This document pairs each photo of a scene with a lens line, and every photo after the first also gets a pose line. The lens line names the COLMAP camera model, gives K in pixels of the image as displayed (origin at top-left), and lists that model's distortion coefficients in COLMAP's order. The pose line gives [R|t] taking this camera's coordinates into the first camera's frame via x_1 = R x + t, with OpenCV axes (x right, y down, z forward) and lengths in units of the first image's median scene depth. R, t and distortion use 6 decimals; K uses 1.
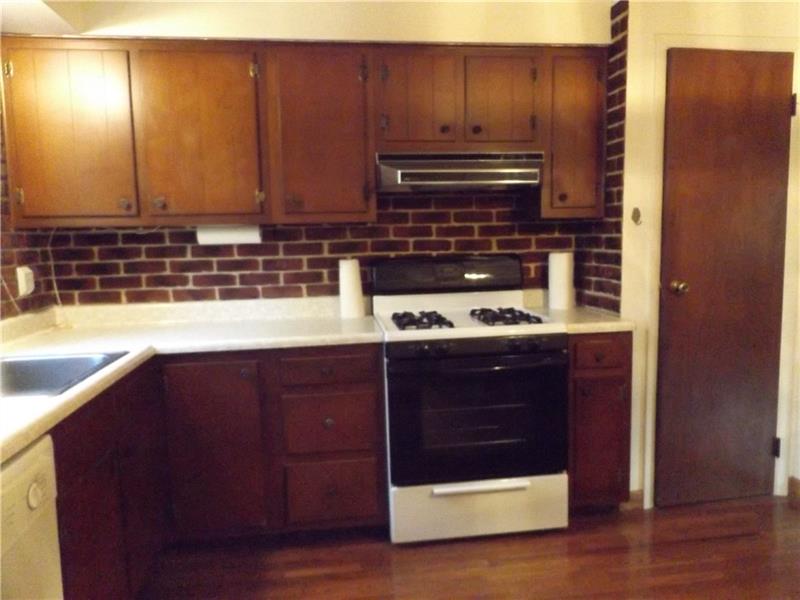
lens RADIAL K [[599.2, 0, 400.0], [0, 599.2, 300.0], [0, 0, 1]] dist [0.001888, -0.001401]
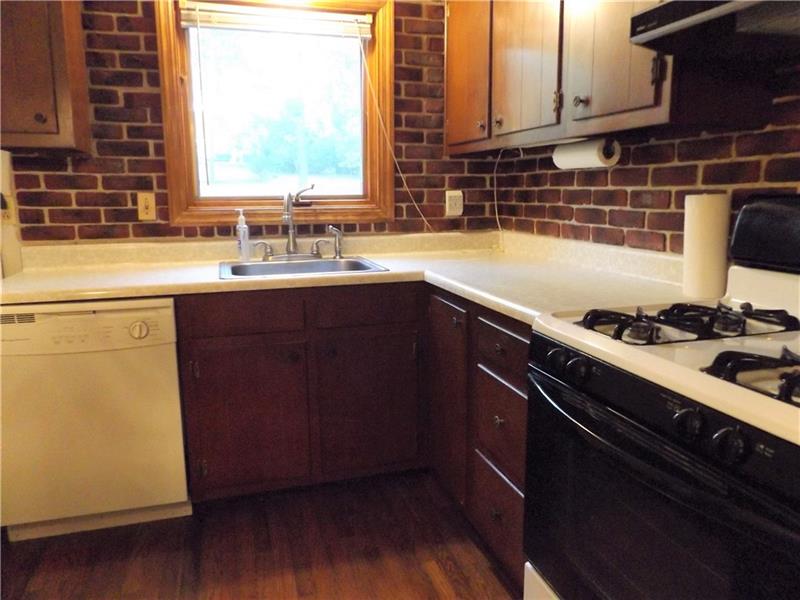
lens RADIAL K [[599.2, 0, 400.0], [0, 599.2, 300.0], [0, 0, 1]] dist [0.001888, -0.001401]
pose [[0.166481, 0.199081, -0.965739, 0.440995], [-0.103477, 0.977526, 0.183673, -0.044733], [0.980600, 0.069354, 0.183340, 0.629300]]
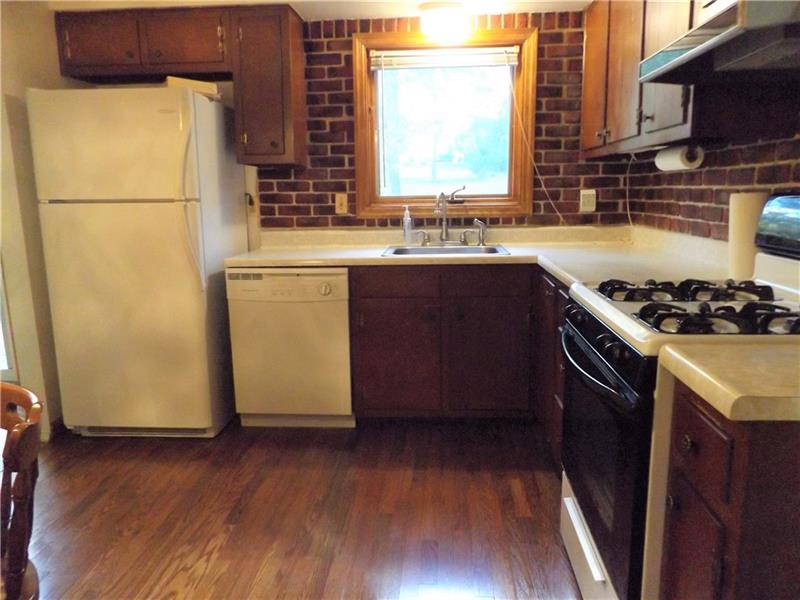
lens RADIAL K [[601.1, 0, 400.0], [0, 601.1, 300.0], [0, 0, 1]] dist [-0.006416, -0.003499]
pose [[-0.194053, 0.200752, -0.960230, 0.673283], [-0.085169, 0.971693, 0.220360, -0.066640], [0.977287, 0.124543, -0.171462, 0.761513]]
